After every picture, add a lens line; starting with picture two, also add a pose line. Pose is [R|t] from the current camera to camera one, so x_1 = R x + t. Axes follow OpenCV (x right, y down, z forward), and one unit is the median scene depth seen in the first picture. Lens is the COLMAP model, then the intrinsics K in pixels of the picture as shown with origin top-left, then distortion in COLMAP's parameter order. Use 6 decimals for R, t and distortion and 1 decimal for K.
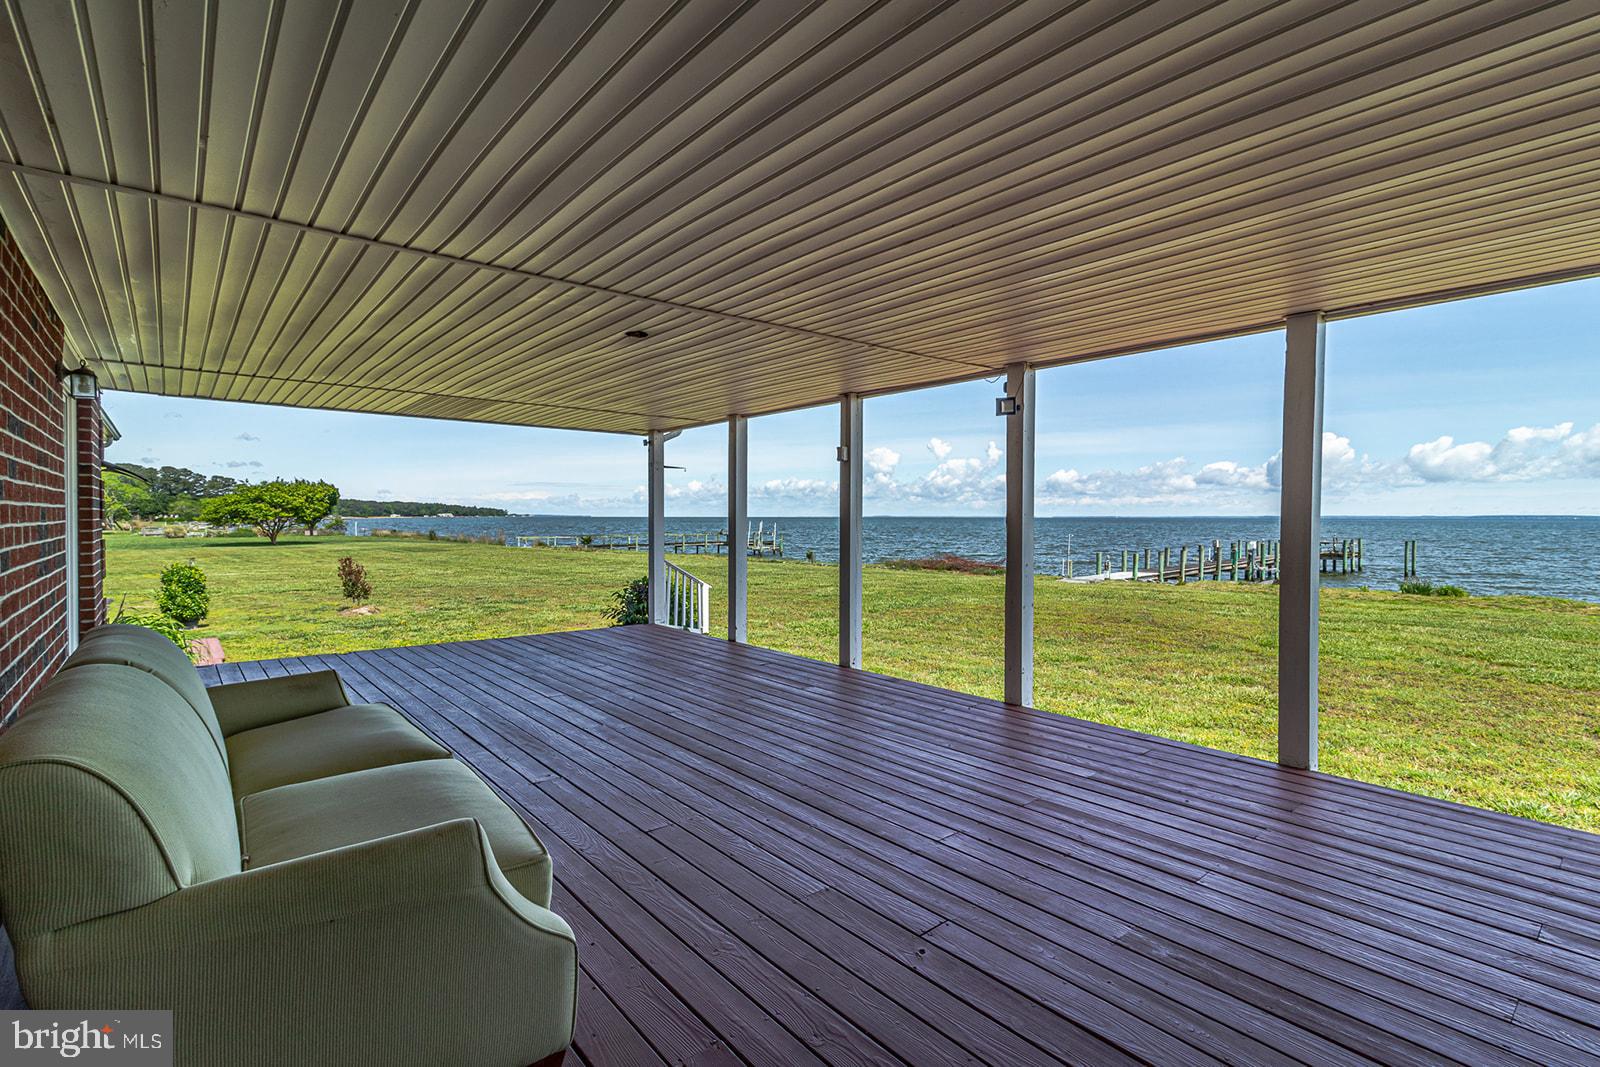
lens RADIAL K [[749.2, 0, 804.4], [0, 749.2, 526.5], [0, 0, 1]] dist [0.002467, 0.000787]
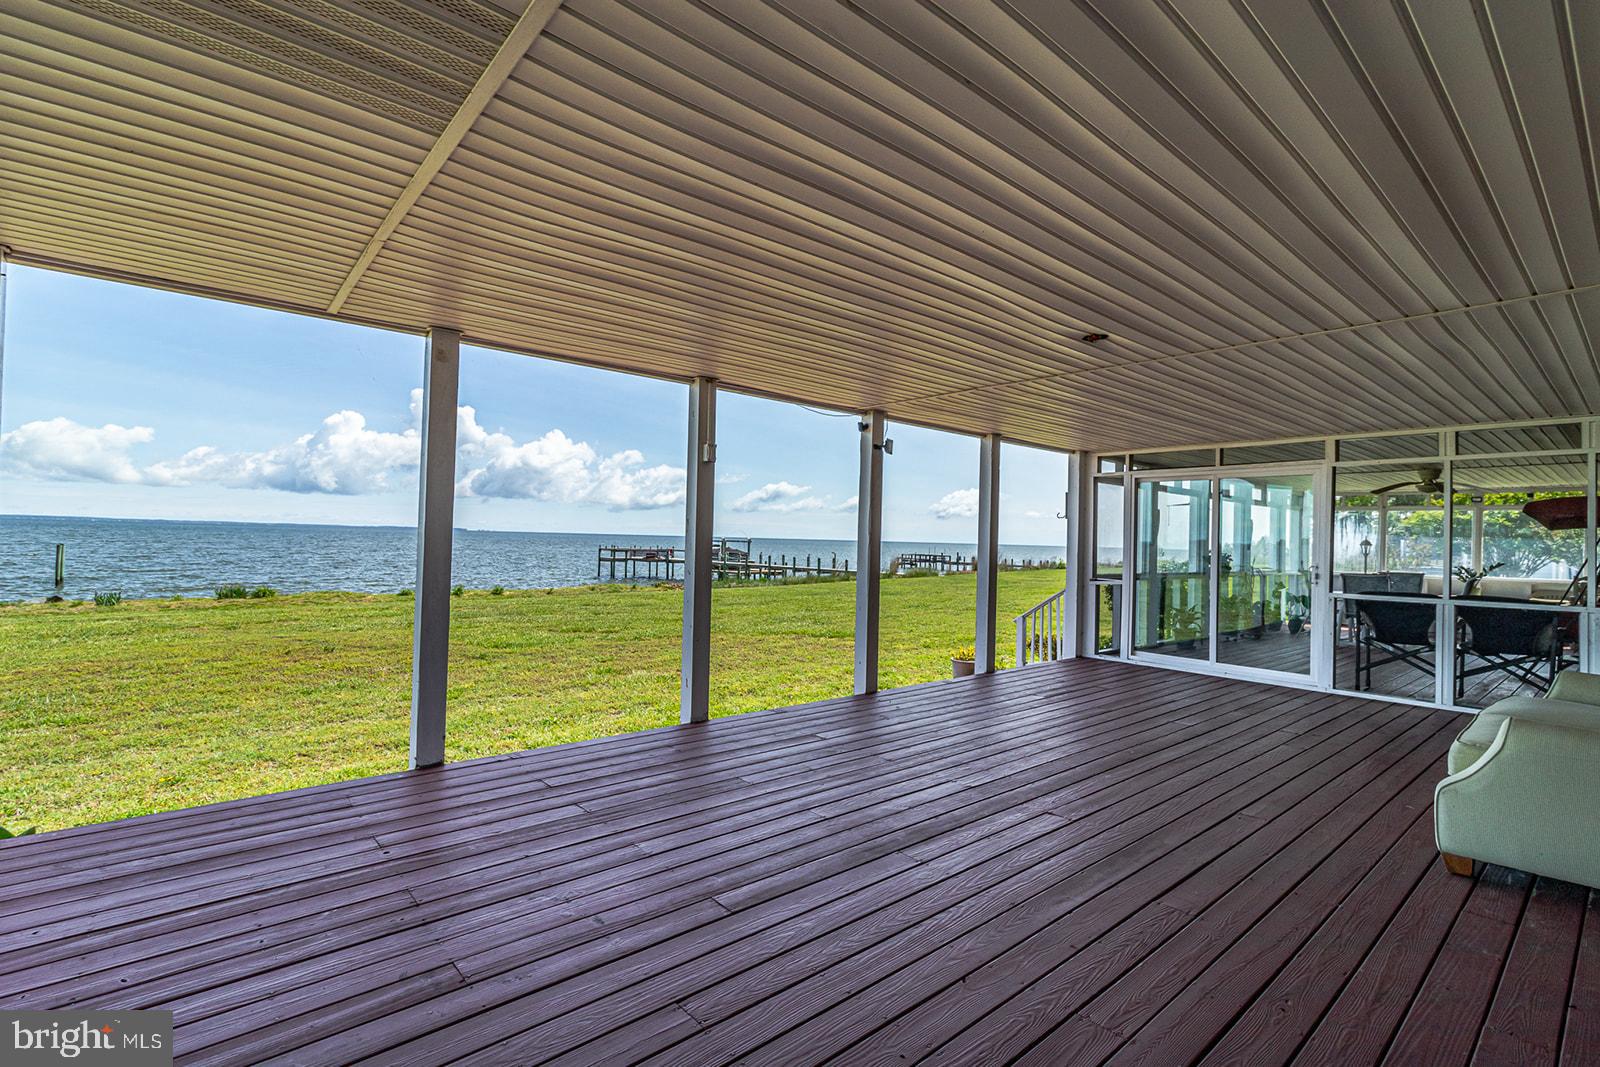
lens RADIAL K [[749.2, 0, 814.2], [0, 749.2, 535.2], [0, 0, 1]] dist [0.002467, 0.000787]
pose [[-0.028778, 0.000640, 0.999586, -0.346555], [-0.012217, 0.999925, -0.000992, -0.005661], [-0.999511, -0.012240, -0.028768, 0.423543]]
